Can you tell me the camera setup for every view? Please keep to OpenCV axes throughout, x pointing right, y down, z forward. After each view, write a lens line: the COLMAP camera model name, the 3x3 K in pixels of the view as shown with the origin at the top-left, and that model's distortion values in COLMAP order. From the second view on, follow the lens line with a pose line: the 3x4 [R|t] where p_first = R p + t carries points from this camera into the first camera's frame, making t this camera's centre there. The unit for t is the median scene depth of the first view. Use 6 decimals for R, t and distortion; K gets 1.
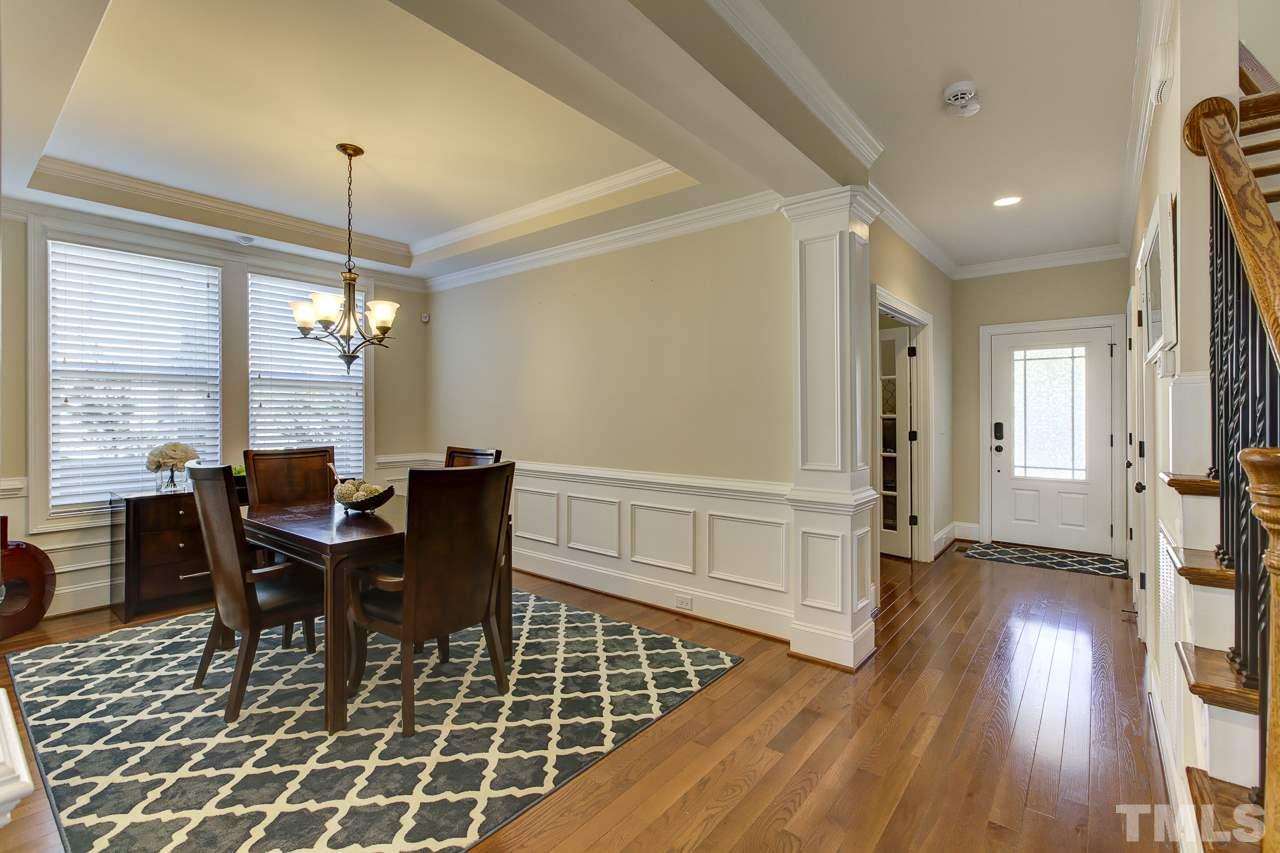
lens RADIAL K [[574.8, 0, 638.8], [0, 574.8, 409.0], [0, 0, 1]] dist [0.000547, 0.000223]
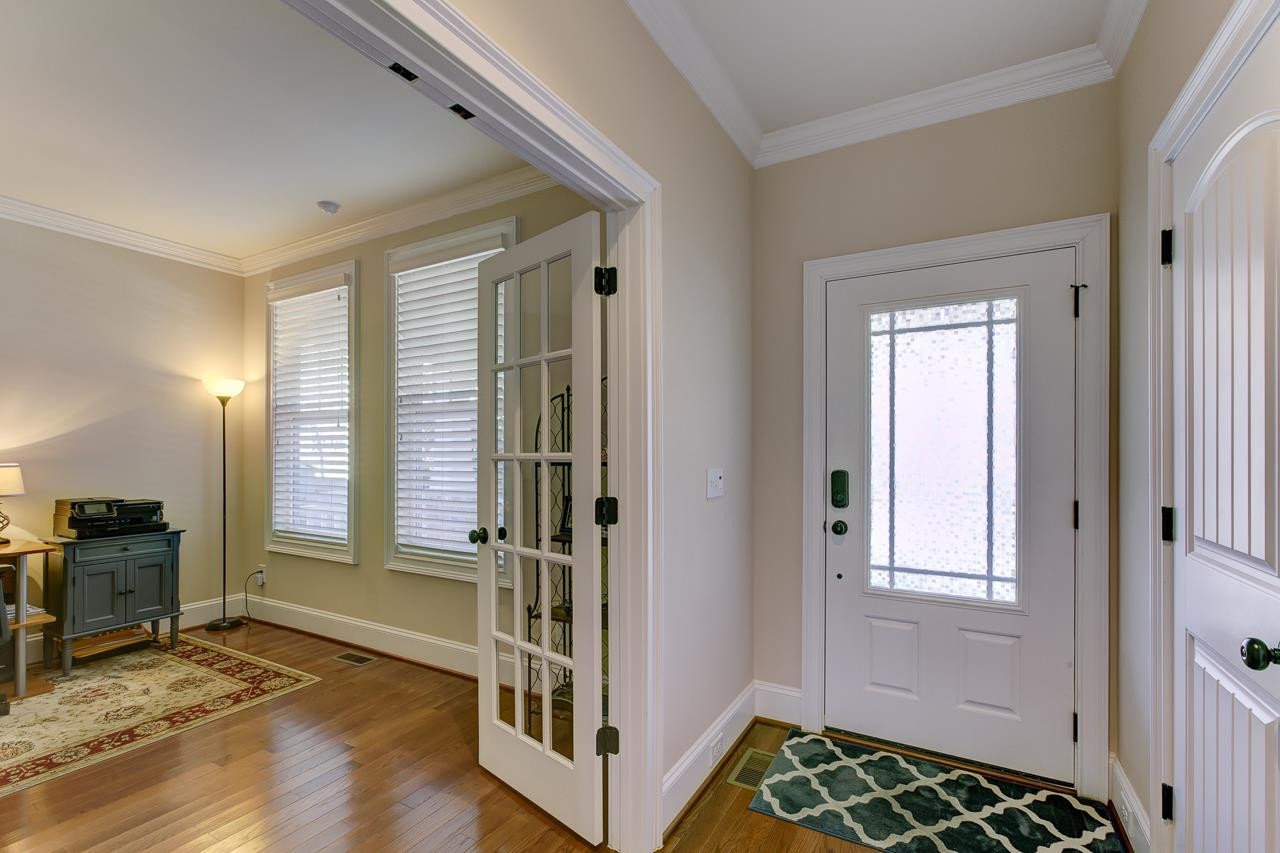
lens RADIAL K [[570.3, 0, 646.2], [0, 570.3, 453.3], [0, 0, 1]] dist [0.000453, 0.000230]
pose [[0.986323, 0.000202, 0.164822, 0.409813], [-0.001544, 0.999967, 0.008010, 0.006786], [-0.164815, -0.008155, 0.986291, 0.592878]]
